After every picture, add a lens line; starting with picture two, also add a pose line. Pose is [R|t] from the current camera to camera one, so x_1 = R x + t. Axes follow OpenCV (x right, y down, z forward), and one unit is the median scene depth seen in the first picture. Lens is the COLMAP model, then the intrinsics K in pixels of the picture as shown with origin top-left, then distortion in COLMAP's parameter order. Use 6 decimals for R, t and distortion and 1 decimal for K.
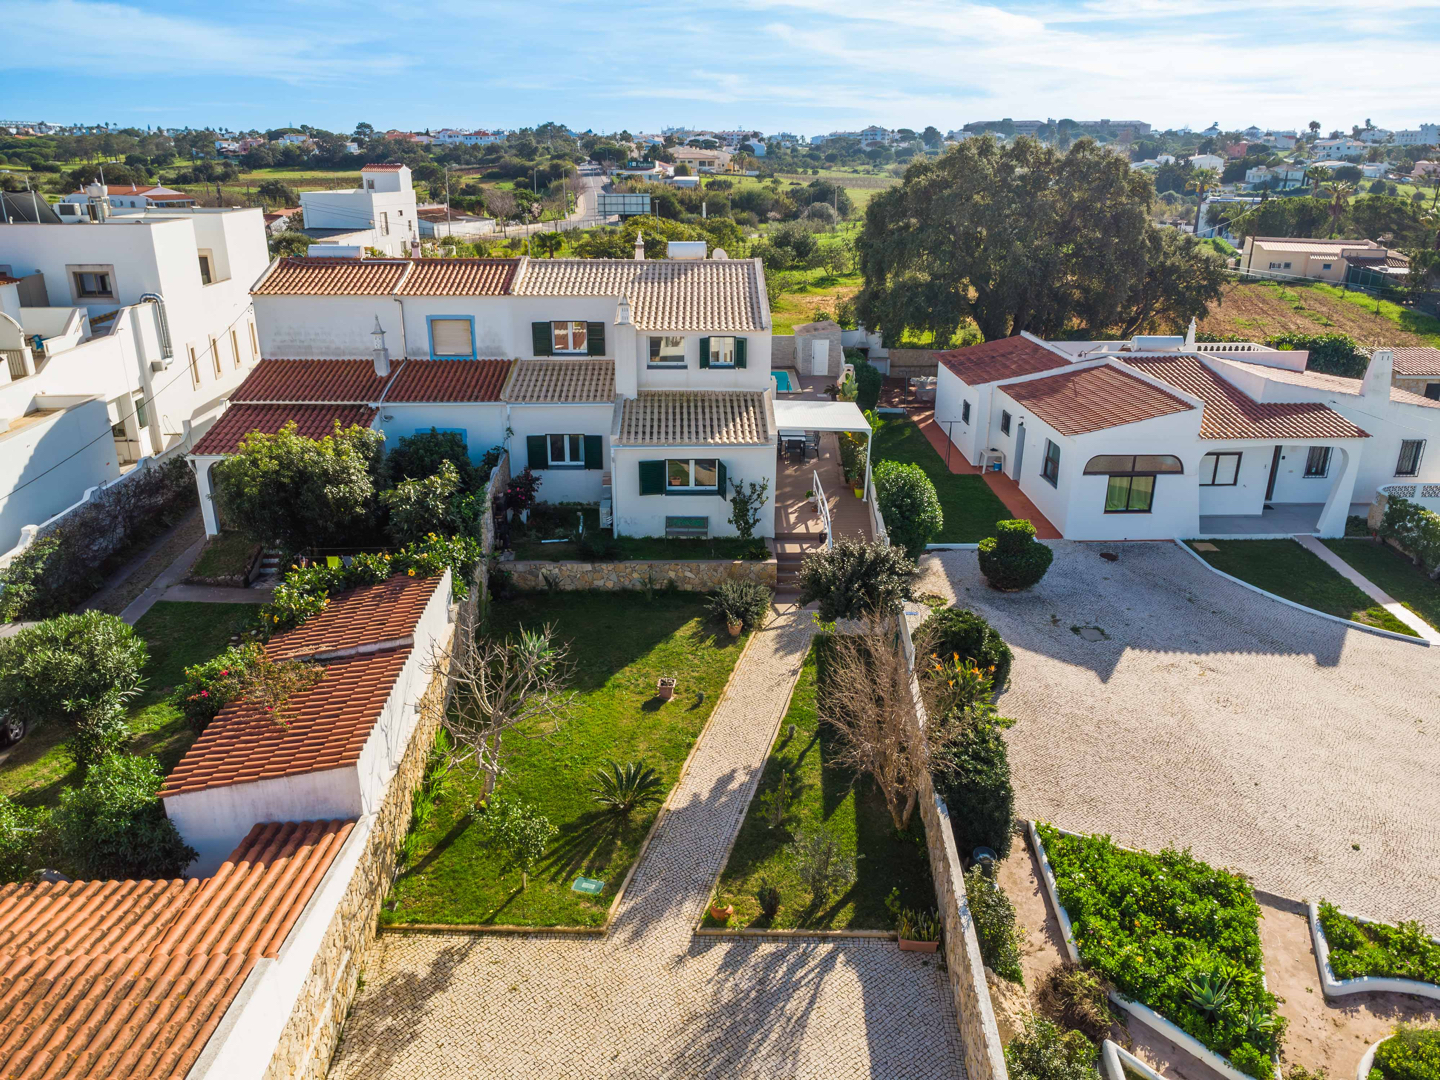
lens RADIAL K [[1044.4, 0, 711.5], [0, 1044.4, 532.0], [0, 0, 1]] dist [0.013692, -0.012088]
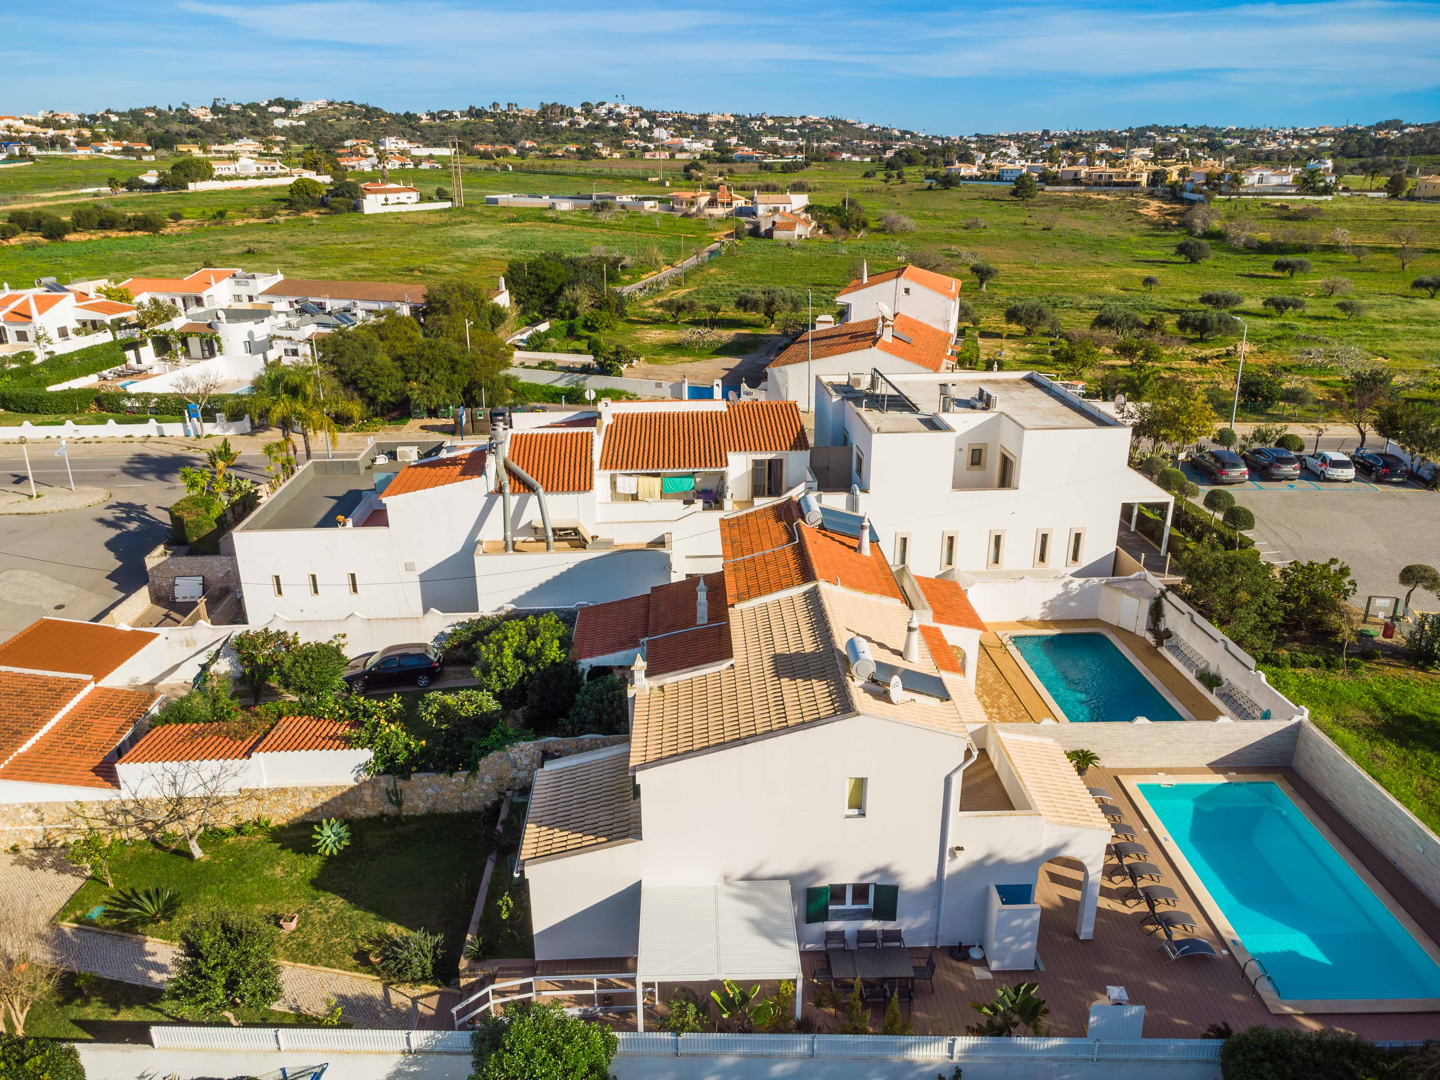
lens RADIAL K [[1044.4, 0, 713.5], [0, 1044.4, 541.4], [0, 0, 1]] dist [0.013692, -0.012088]
pose [[0.011628, 0.356815, -0.934103, 0.878448], [-0.333662, 0.882009, 0.332762, -0.759538], [0.942621, 0.307805, 0.129312, 1.057288]]
